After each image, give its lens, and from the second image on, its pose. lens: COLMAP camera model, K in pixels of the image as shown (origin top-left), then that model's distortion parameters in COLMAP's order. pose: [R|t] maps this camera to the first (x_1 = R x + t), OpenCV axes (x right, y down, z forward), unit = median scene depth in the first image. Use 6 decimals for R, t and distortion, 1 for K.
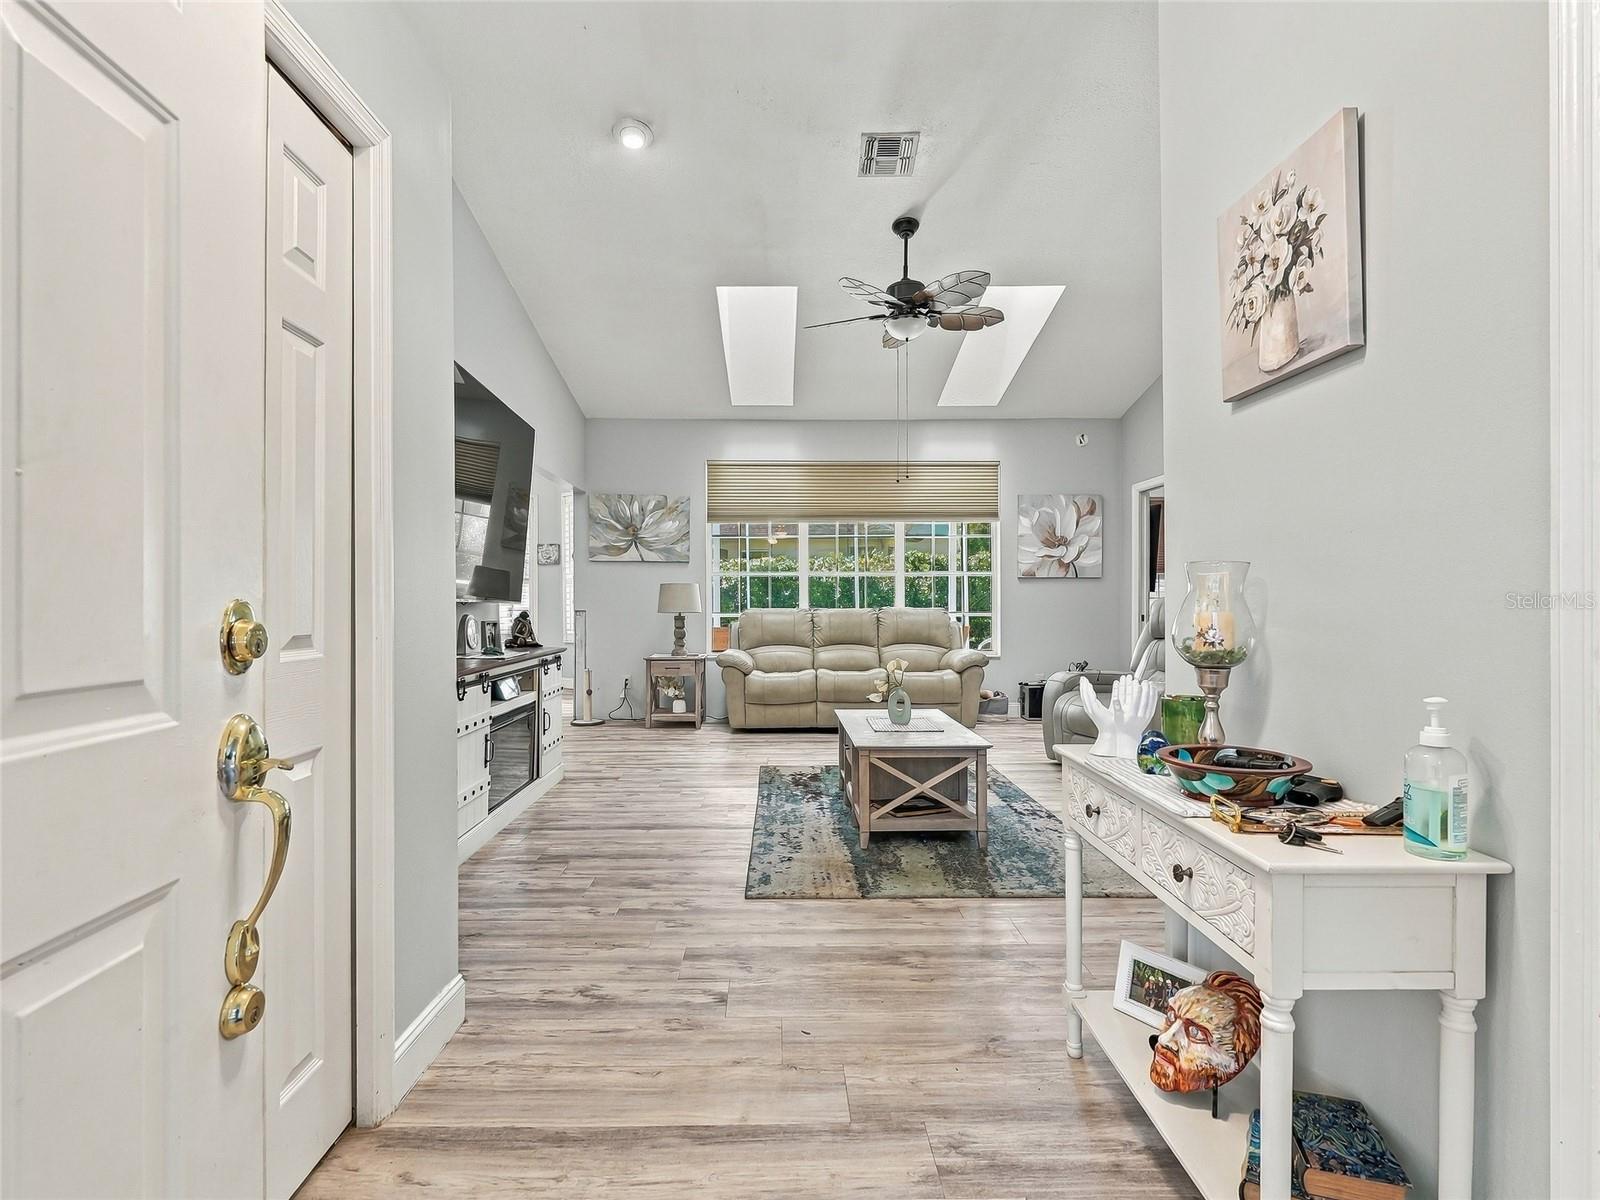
lens RADIAL K [[820.7, 0, 796.9], [0, 820.7, 603.7], [0, 0, 1]] dist [0.002205, -0.002192]
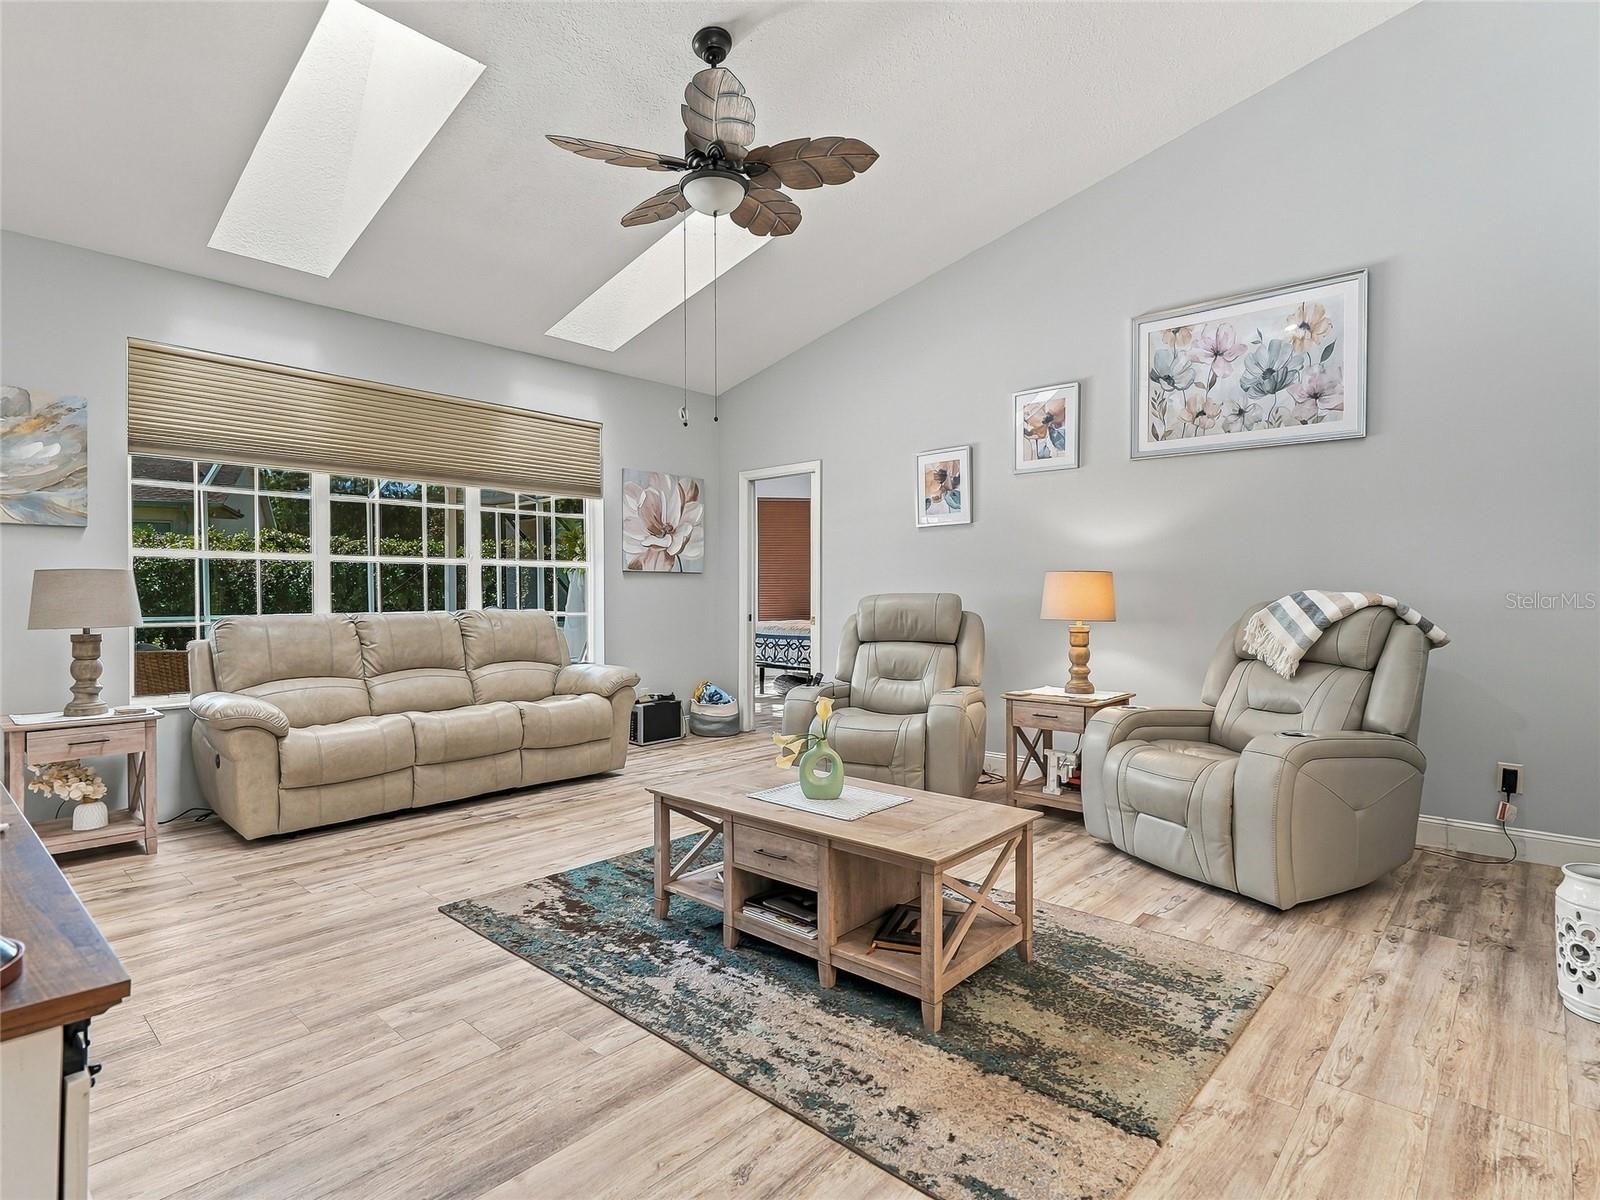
lens RADIAL K [[820.7, 0, 798.9], [0, 820.7, 589.4], [0, 0, 1]] dist [0.002205, -0.002192]
pose [[0.682891, 0.004787, 0.730505, -0.208929], [0.004439, 0.999933, -0.010702, -0.004907], [-0.730507, 0.010551, 0.682824, 0.338727]]
